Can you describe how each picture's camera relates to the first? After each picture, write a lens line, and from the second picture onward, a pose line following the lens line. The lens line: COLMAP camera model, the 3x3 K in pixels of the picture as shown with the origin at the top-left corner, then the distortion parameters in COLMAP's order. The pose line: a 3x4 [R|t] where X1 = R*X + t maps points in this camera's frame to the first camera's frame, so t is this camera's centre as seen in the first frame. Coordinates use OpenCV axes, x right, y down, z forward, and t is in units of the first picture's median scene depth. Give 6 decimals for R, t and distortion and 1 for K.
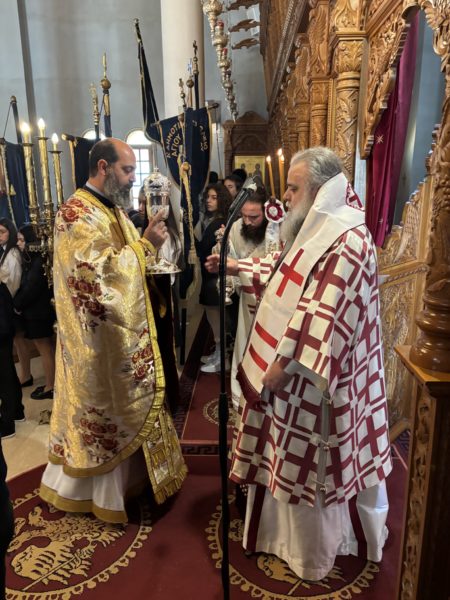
lens RADIAL K [[461.1, 0, 235.2], [0, 461.1, 299.9], [0, 0, 1]] dist [0.004275, 0.000982]
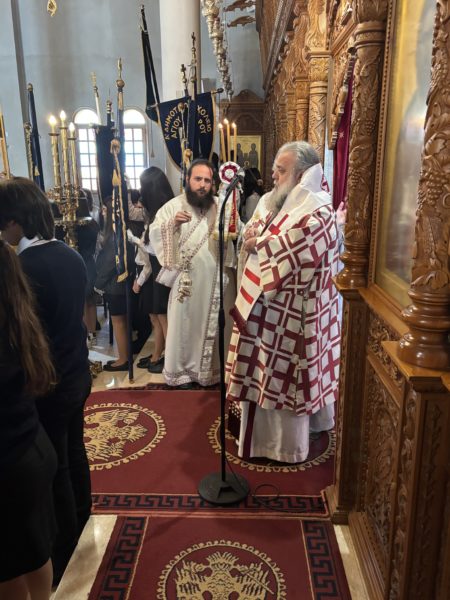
lens RADIAL K [[495.8, 0, 225.0], [0, 495.8, 300.0], [0, 0, 1]] dist [0.007473, -0.004724]
pose [[0.999943, 0.001742, -0.010528, 0.001377], [-0.001495, 0.999722, 0.023512, 0.077260], [0.010566, -0.023495, 0.999668, -0.377156]]
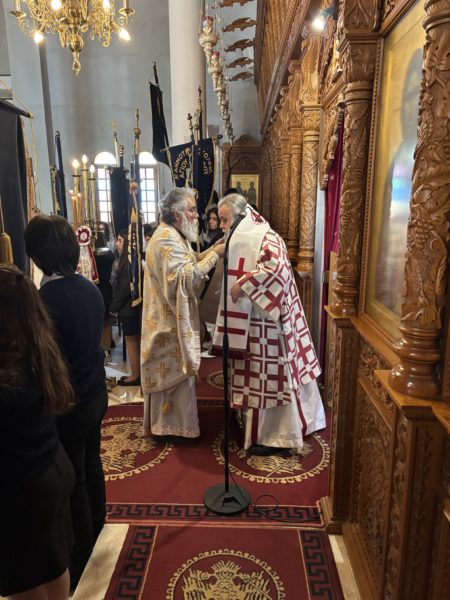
lens RADIAL K [[442.7, 0, 224.6], [0, 442.7, 300.8], [0, 0, 1]] dist [0.003058, -0.003054]
pose [[0.999890, 0.003581, -0.014375, -0.004136], [-0.003827, 0.999846, -0.017153, 0.061626], [0.014312, 0.017206, 0.999750, -0.365920]]
